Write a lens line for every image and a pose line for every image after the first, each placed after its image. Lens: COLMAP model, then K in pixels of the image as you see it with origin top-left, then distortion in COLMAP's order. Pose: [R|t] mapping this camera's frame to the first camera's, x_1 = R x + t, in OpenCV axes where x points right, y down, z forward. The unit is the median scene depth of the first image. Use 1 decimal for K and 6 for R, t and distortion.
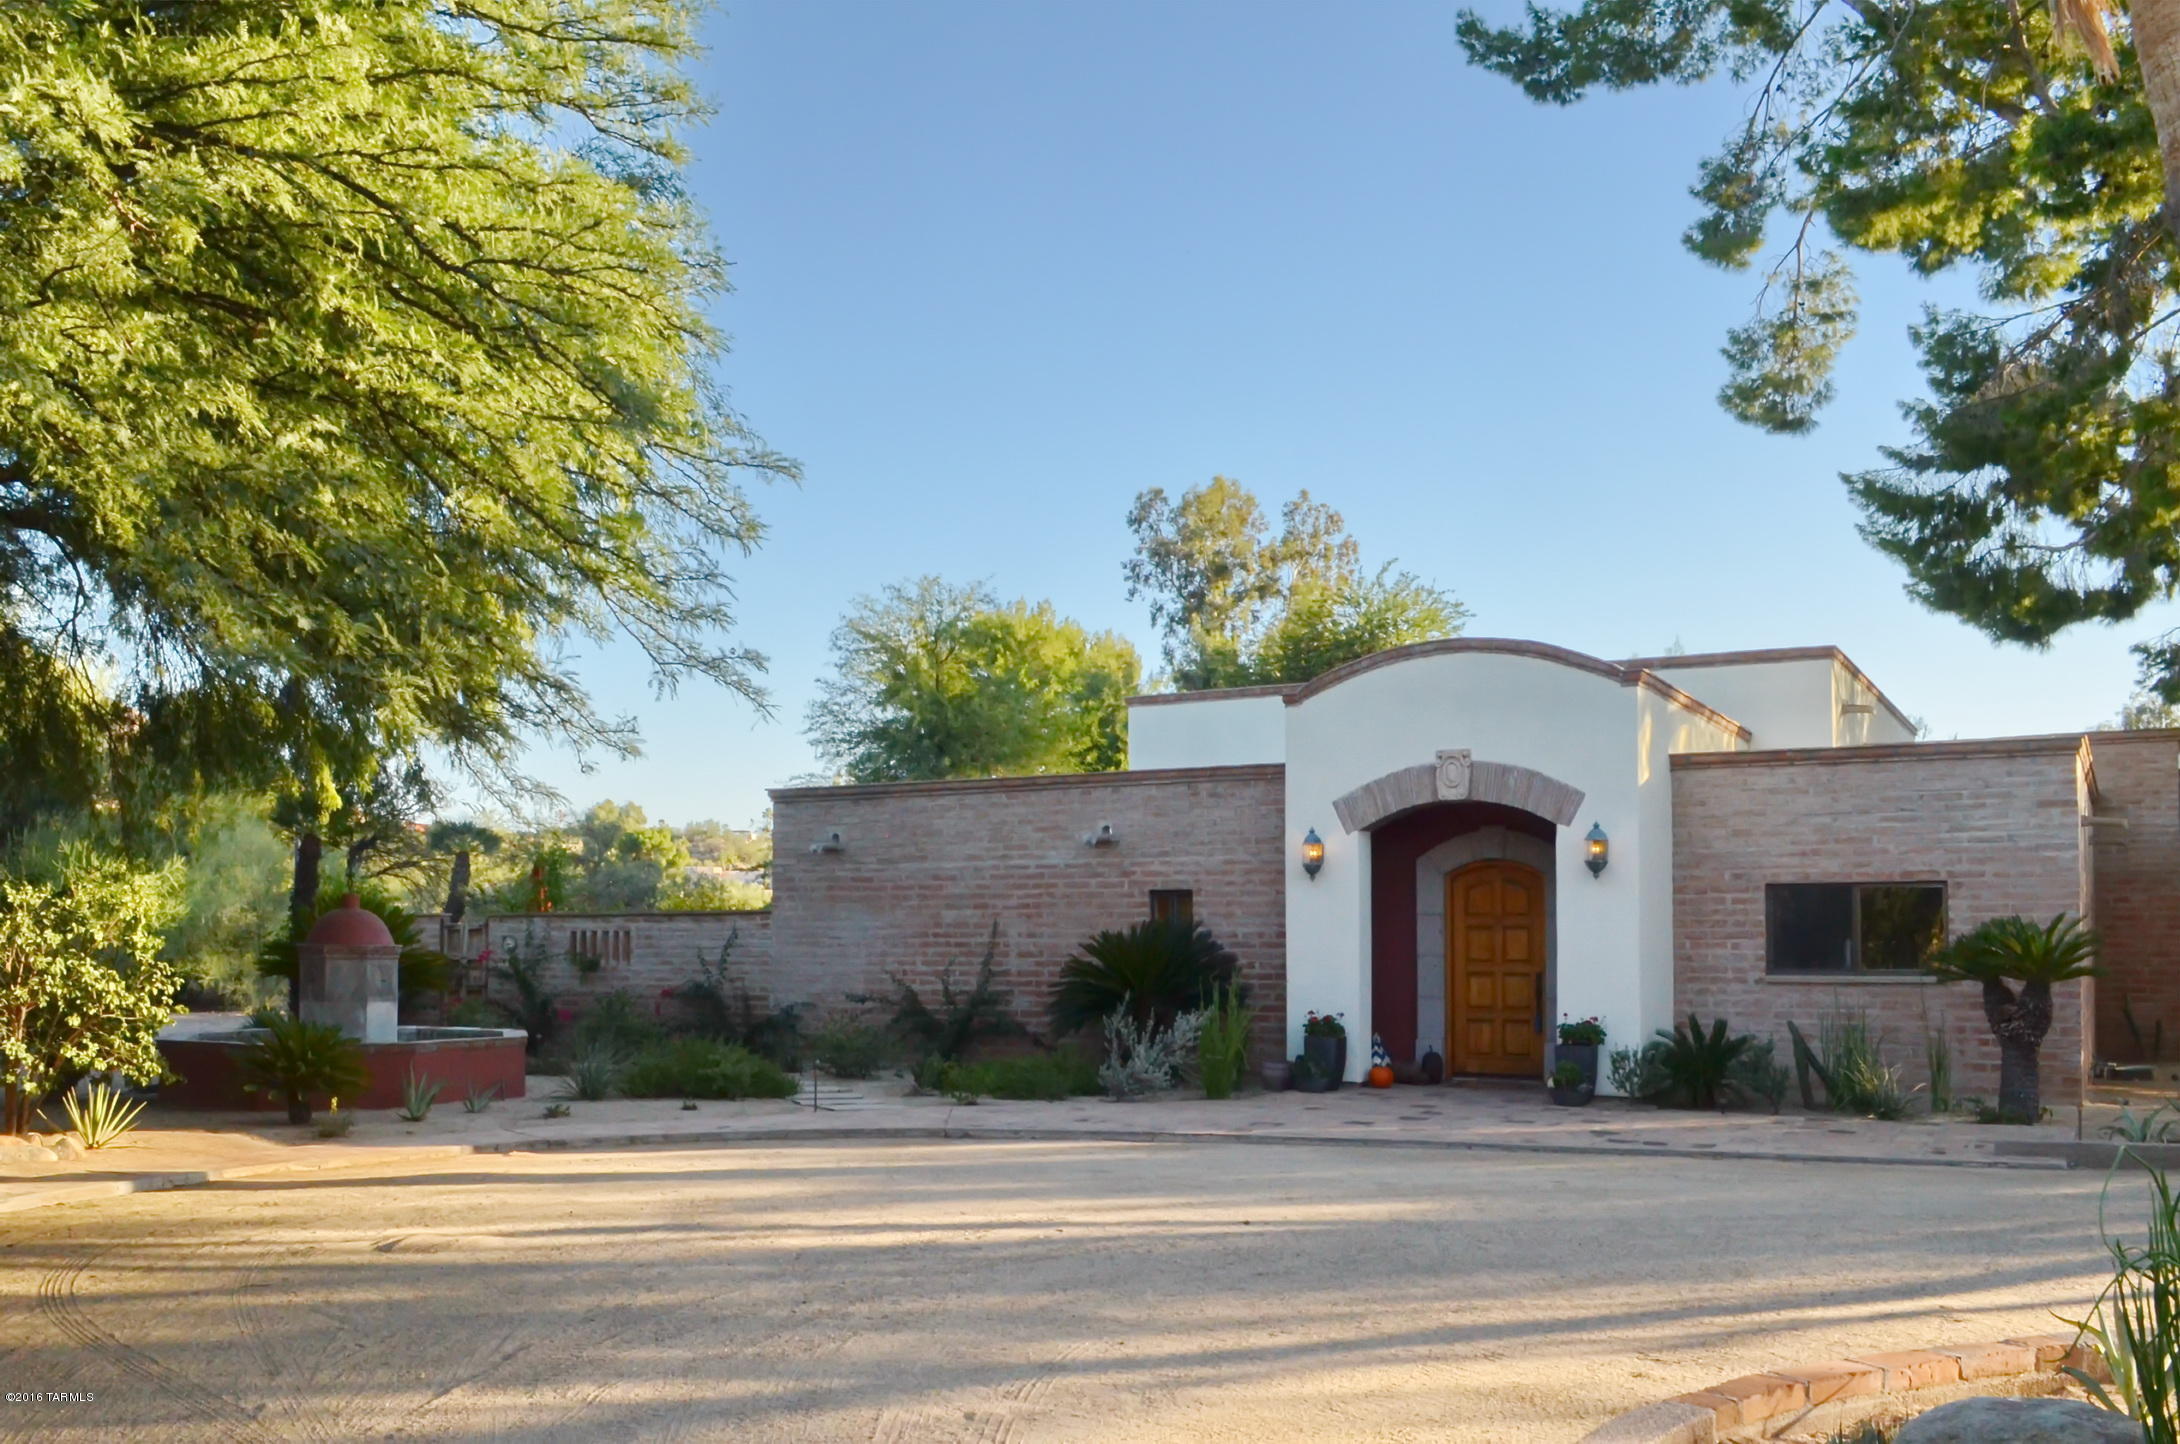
lens RADIAL K [[1695.7, 0, 1126.1], [0, 1695.7, 718.2], [0, 0, 1]] dist [-0.078042, -0.002899]
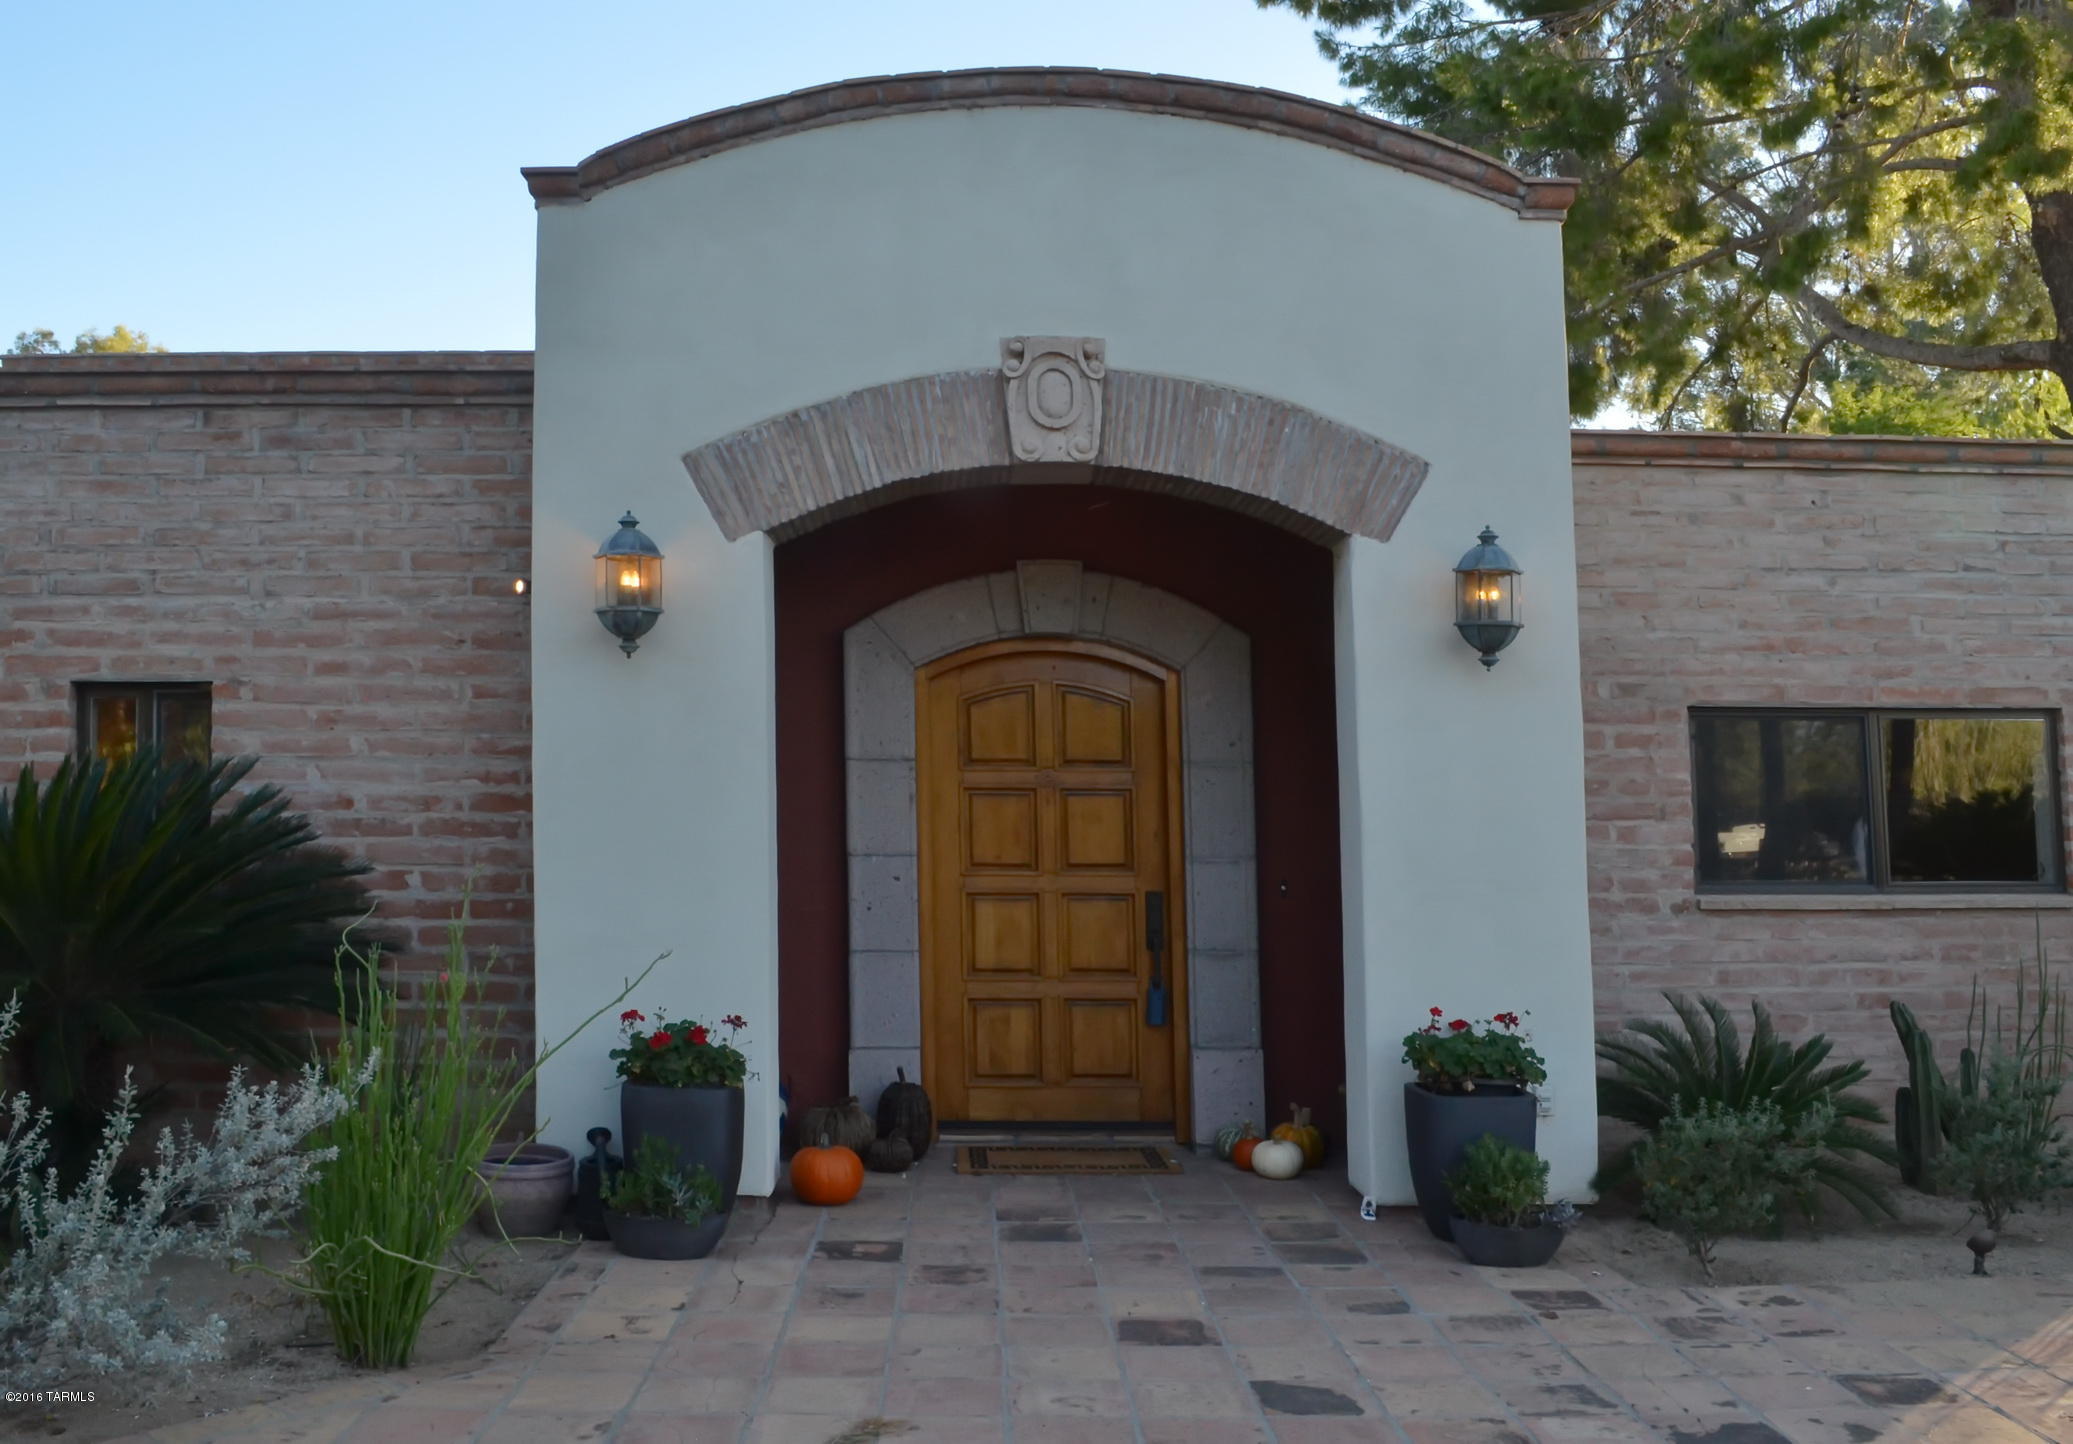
lens RADIAL K [[1378.1, 0, 1037.4], [0, 1378.1, 772.2], [0, 0, 1]] dist [-0.039876, -0.001066]
pose [[0.781077, 0.019102, 0.624143, -0.006796], [-0.082872, 0.993861, 0.073293, 0.094030], [-0.618912, -0.108971, 0.777865, 0.726716]]
